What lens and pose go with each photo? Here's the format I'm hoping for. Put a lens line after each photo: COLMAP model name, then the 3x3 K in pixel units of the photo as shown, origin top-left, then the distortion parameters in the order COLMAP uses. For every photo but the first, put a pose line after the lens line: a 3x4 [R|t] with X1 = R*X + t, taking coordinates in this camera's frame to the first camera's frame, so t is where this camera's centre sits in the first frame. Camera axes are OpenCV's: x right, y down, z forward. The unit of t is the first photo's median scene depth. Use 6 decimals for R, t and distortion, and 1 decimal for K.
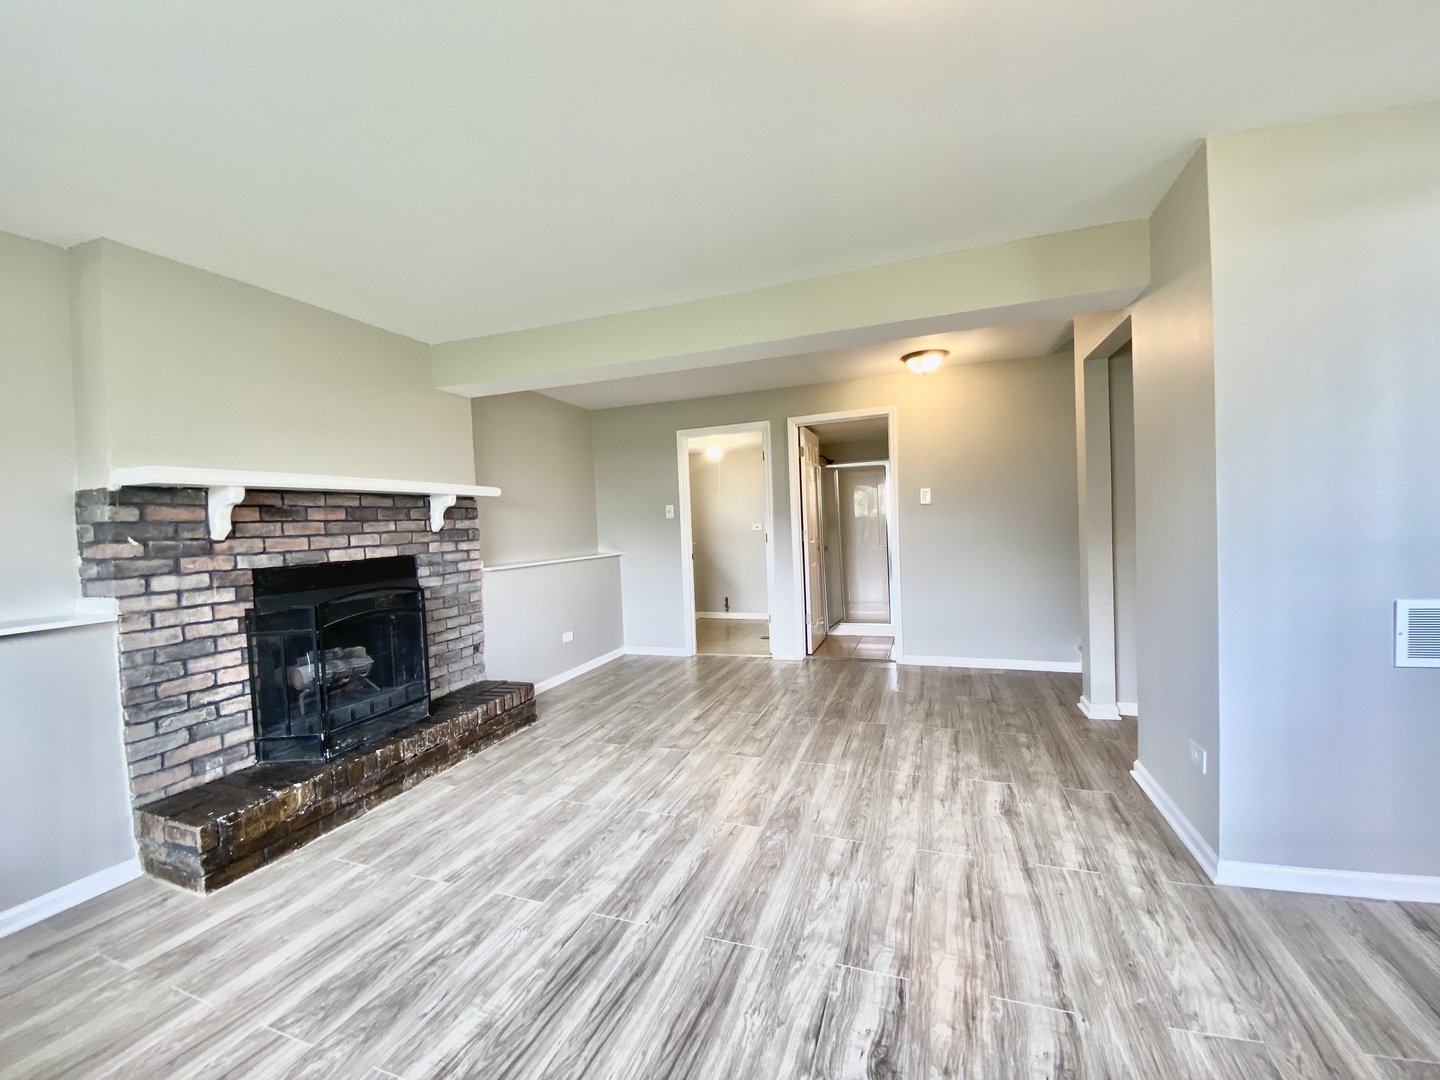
lens RADIAL K [[582.7, 0, 713.9], [0, 582.7, 536.3], [0, 0, 1]] dist [0.013172, -0.016237]
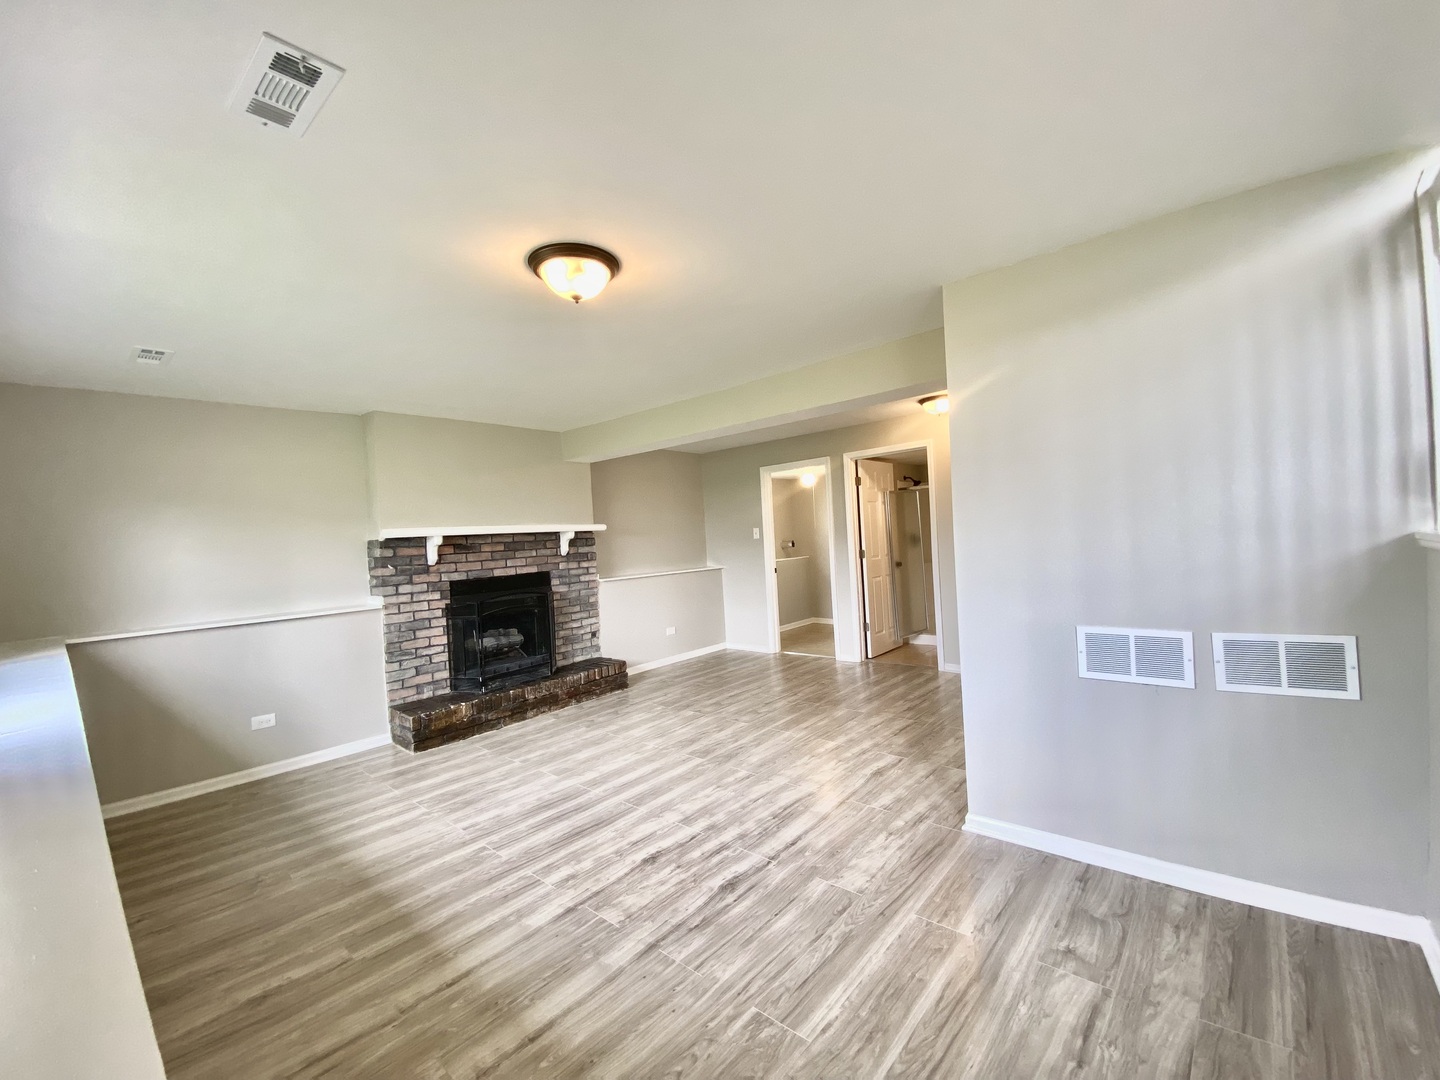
lens RADIAL K [[575.2, 0, 715.0], [0, 575.2, 537.2], [0, 0, 1]] dist [0.051431, -0.027805]
pose [[0.932217, -0.010499, -0.361747, 0.604222], [0.008339, 0.999937, -0.007530, -0.057346], [0.361803, 0.004003, 0.932246, -0.352858]]
